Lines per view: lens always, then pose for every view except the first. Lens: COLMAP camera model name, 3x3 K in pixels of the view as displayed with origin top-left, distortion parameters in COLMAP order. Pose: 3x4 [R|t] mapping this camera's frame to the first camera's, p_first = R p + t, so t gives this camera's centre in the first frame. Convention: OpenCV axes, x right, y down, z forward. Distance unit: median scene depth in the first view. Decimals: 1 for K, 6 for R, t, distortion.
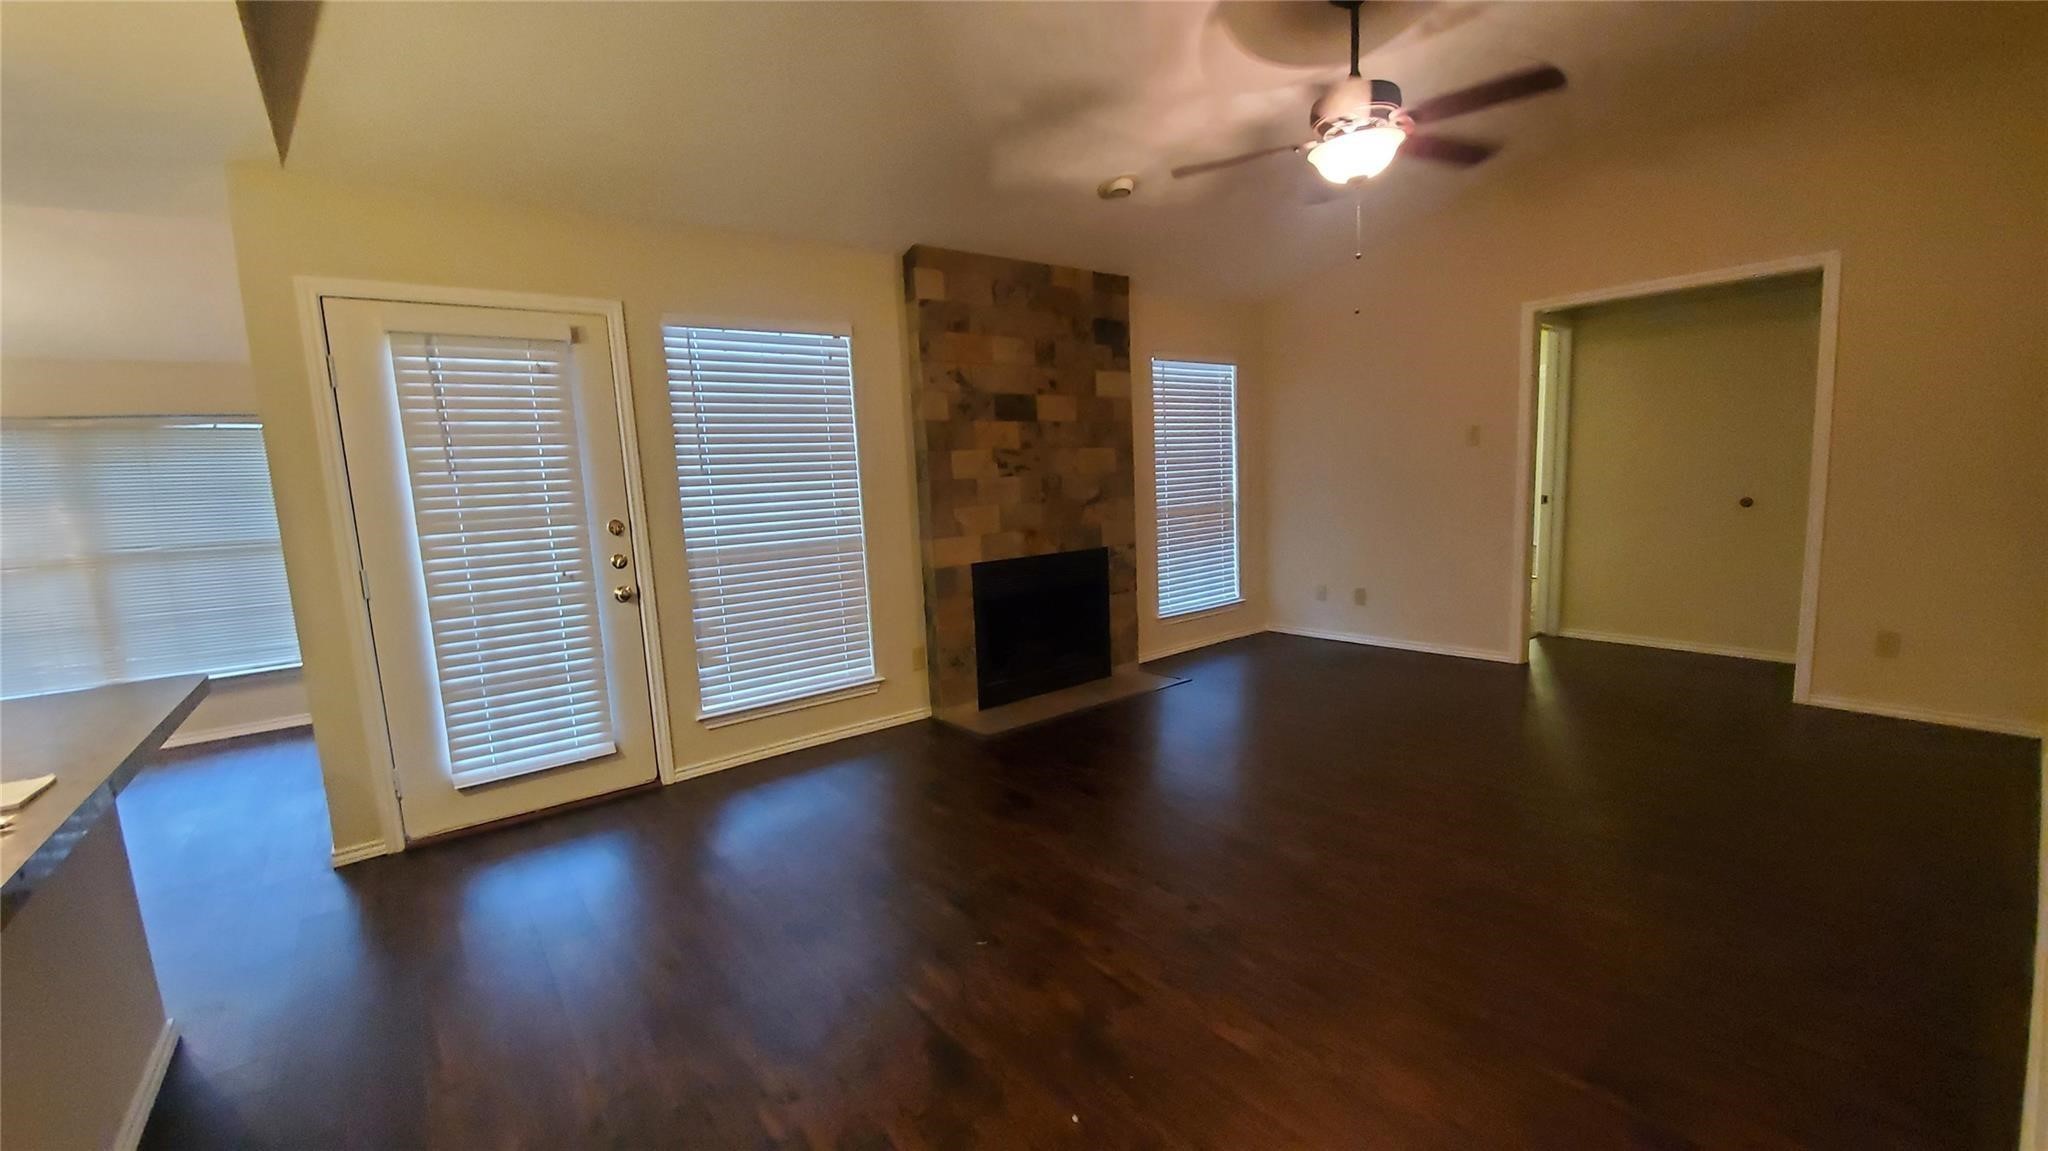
lens RADIAL K [[800.9, 0, 1024.0], [0, 800.9, 575.5], [0, 0, 1]] dist [-0.017902, -0.000076]
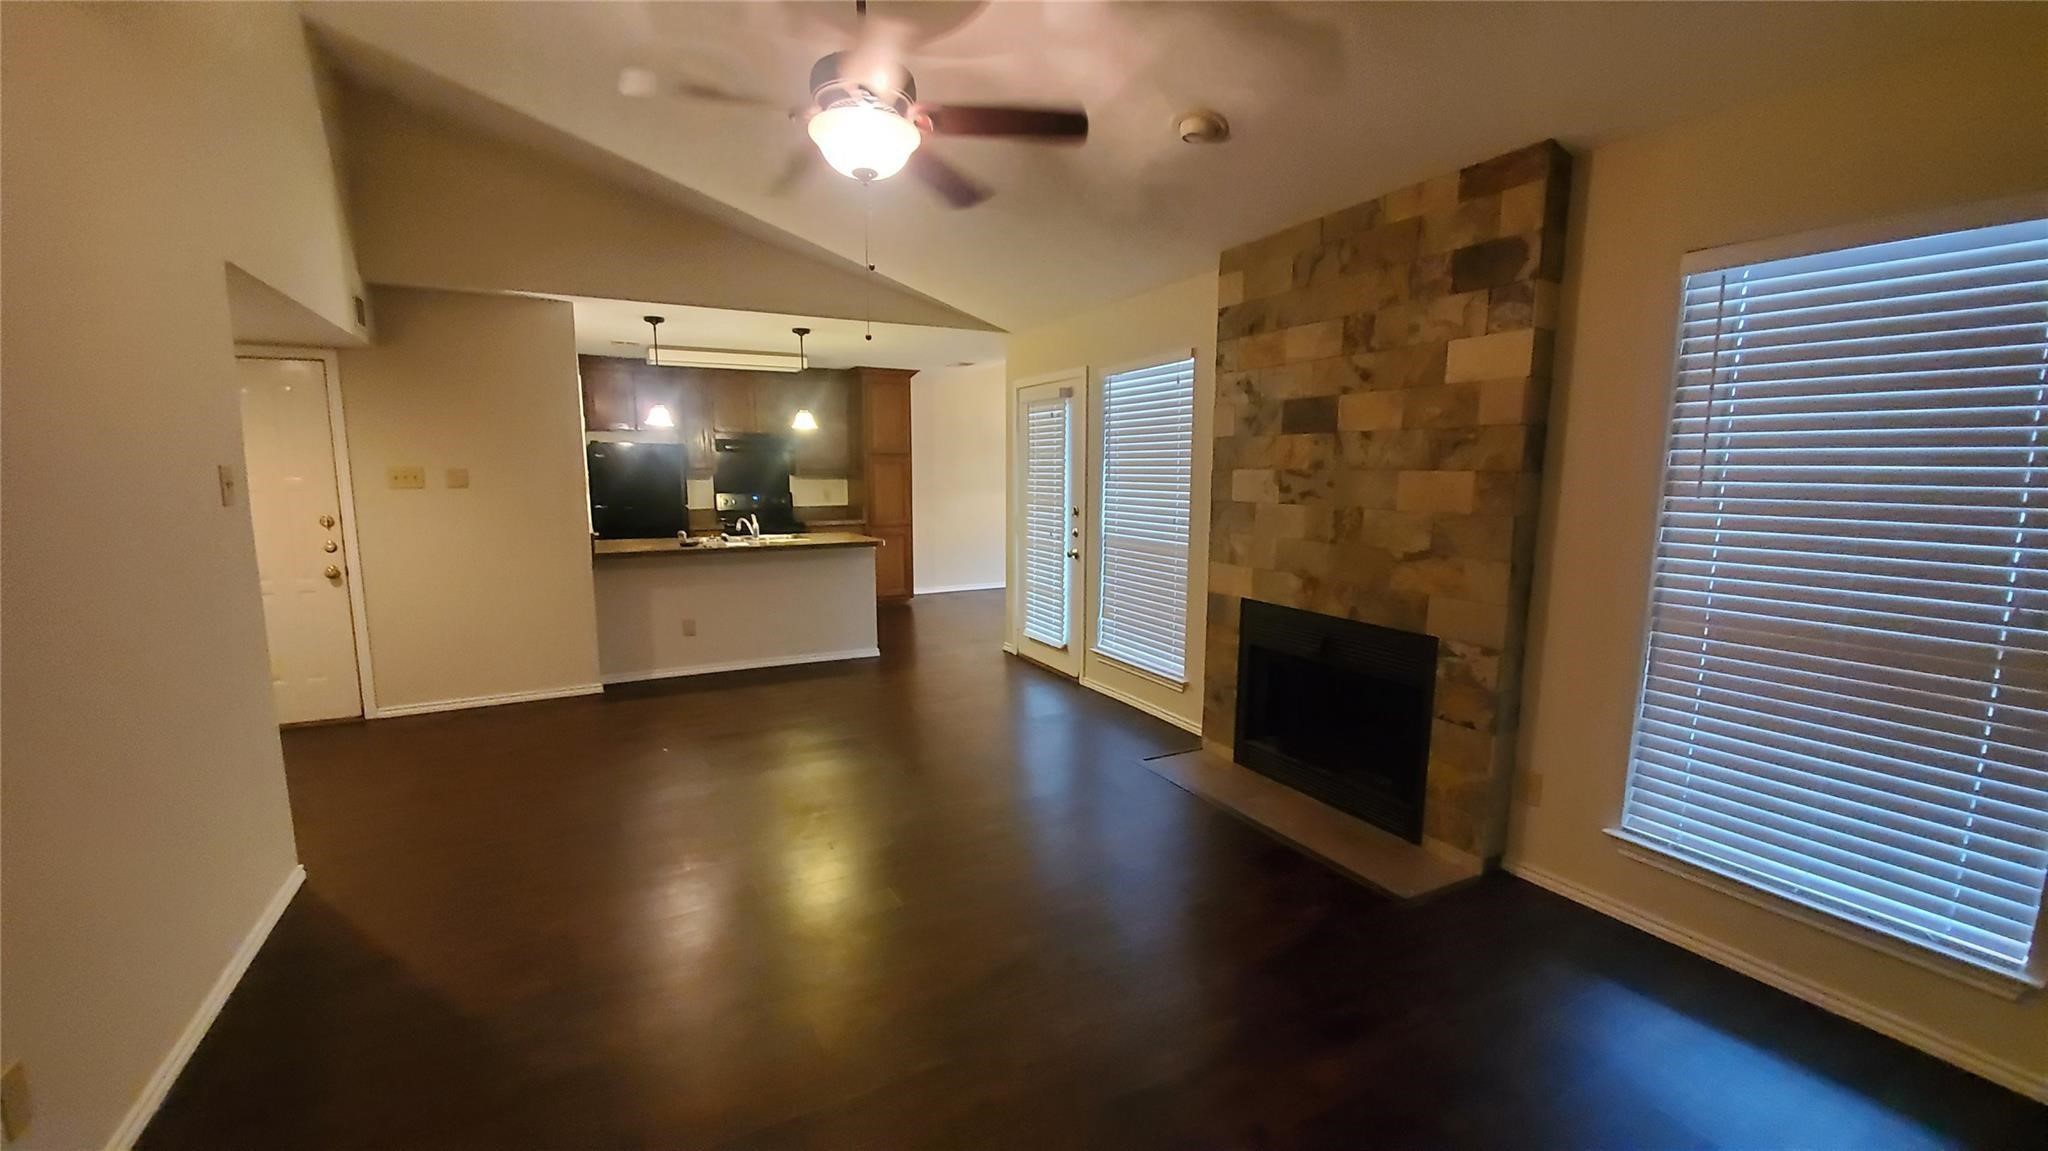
lens RADIAL K [[800.9, 0, 1024.0], [0, 800.9, 575.5], [0, 0, 1]] dist [-0.017902, -0.000076]
pose [[-0.161489, 0.179311, -0.970448, 0.800215], [-0.110104, 0.973942, 0.198278, -0.181987], [0.980713, 0.138870, -0.137538, 0.857248]]
